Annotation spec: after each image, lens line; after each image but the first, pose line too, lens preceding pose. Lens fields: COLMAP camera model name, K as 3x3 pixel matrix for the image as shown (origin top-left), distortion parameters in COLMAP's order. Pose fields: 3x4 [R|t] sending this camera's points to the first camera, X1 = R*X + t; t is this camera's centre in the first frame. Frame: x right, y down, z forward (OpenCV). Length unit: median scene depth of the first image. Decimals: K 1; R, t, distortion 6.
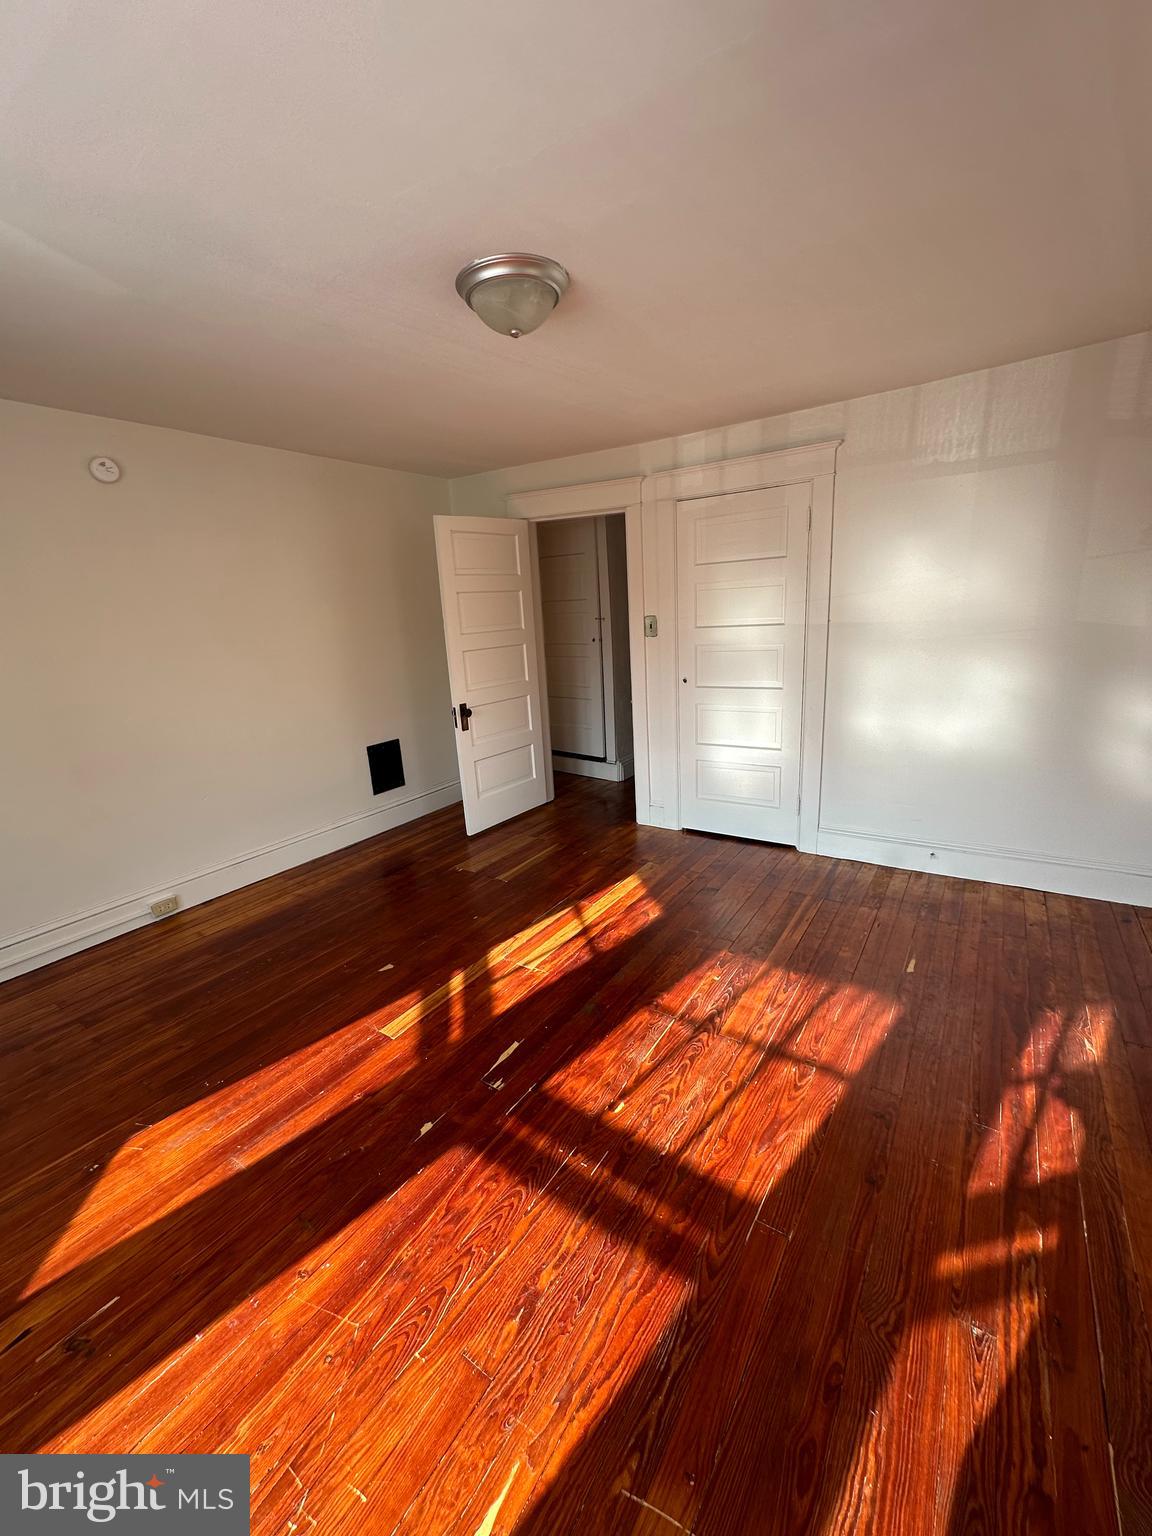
lens RADIAL K [[611.8, 0, 576.0], [0, 611.8, 768.0], [0, 0, 1]] dist [-0.001887, 0.000391]
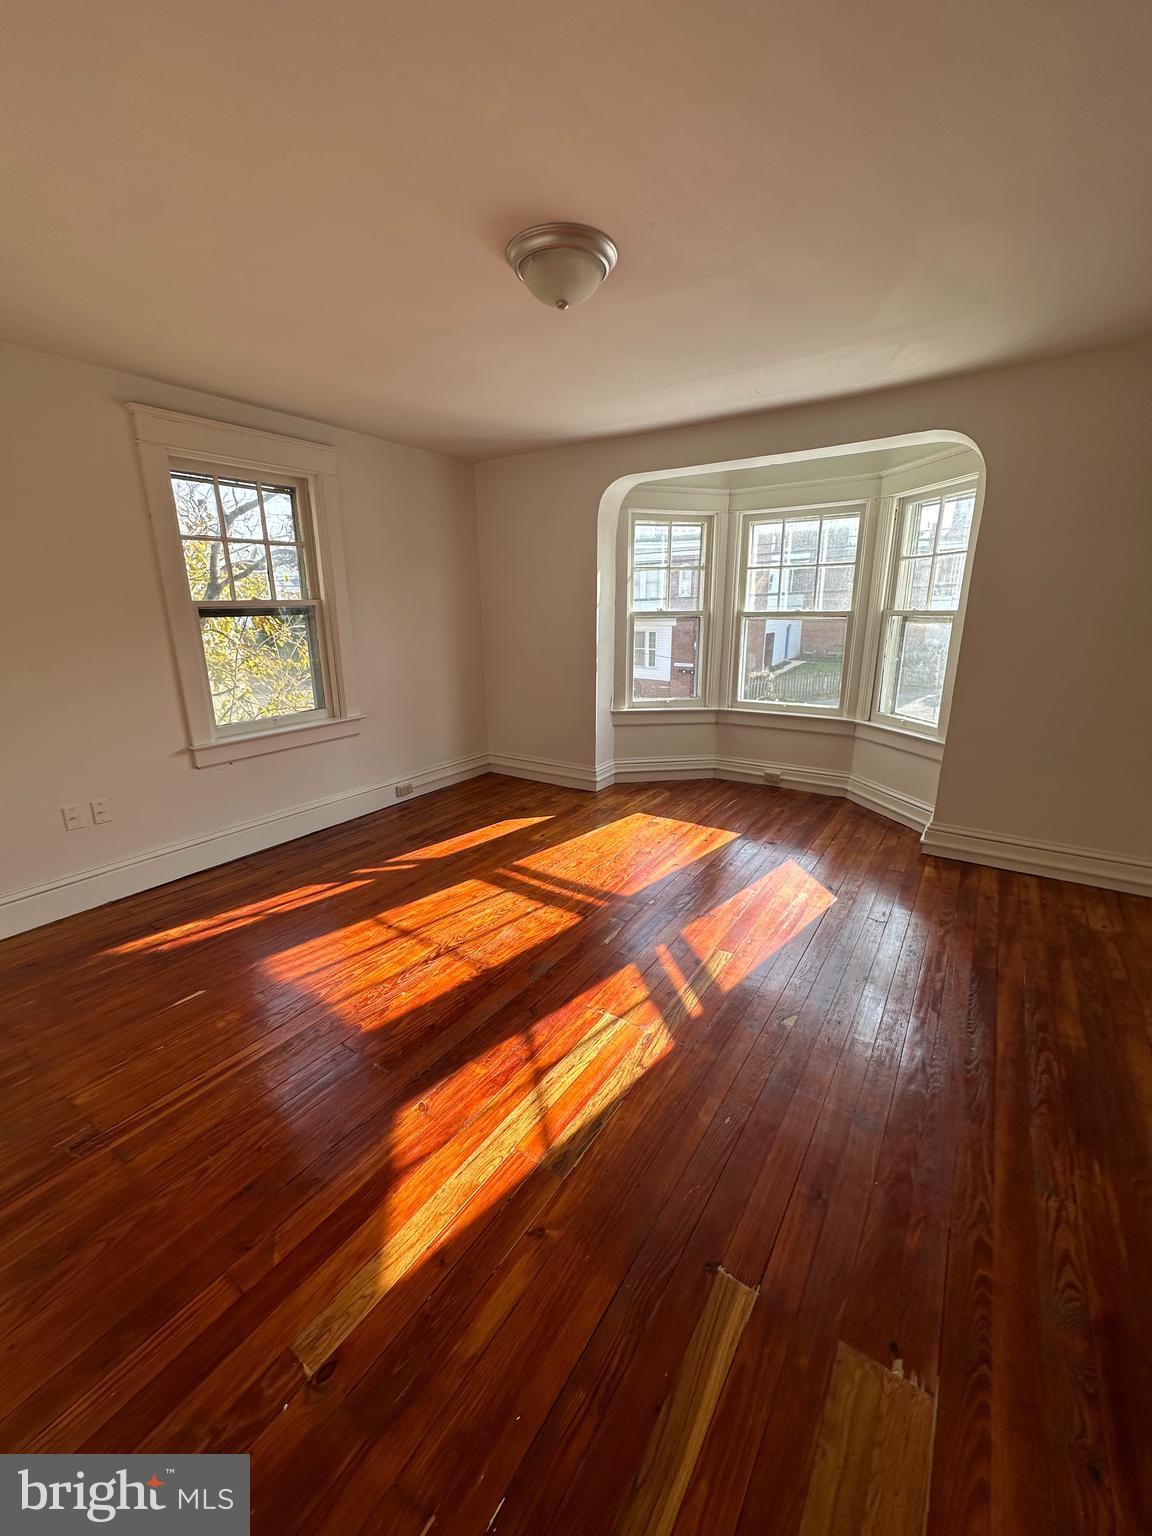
lens RADIAL K [[611.8, 0, 576.0], [0, 611.8, 768.0], [0, 0, 1]] dist [-0.001887, 0.000391]
pose [[-0.998084, 0.060590, 0.012509, -0.070035], [0.058684, 0.863120, 0.501578, -0.439475], [0.019594, 0.501351, -0.865022, 1.788932]]
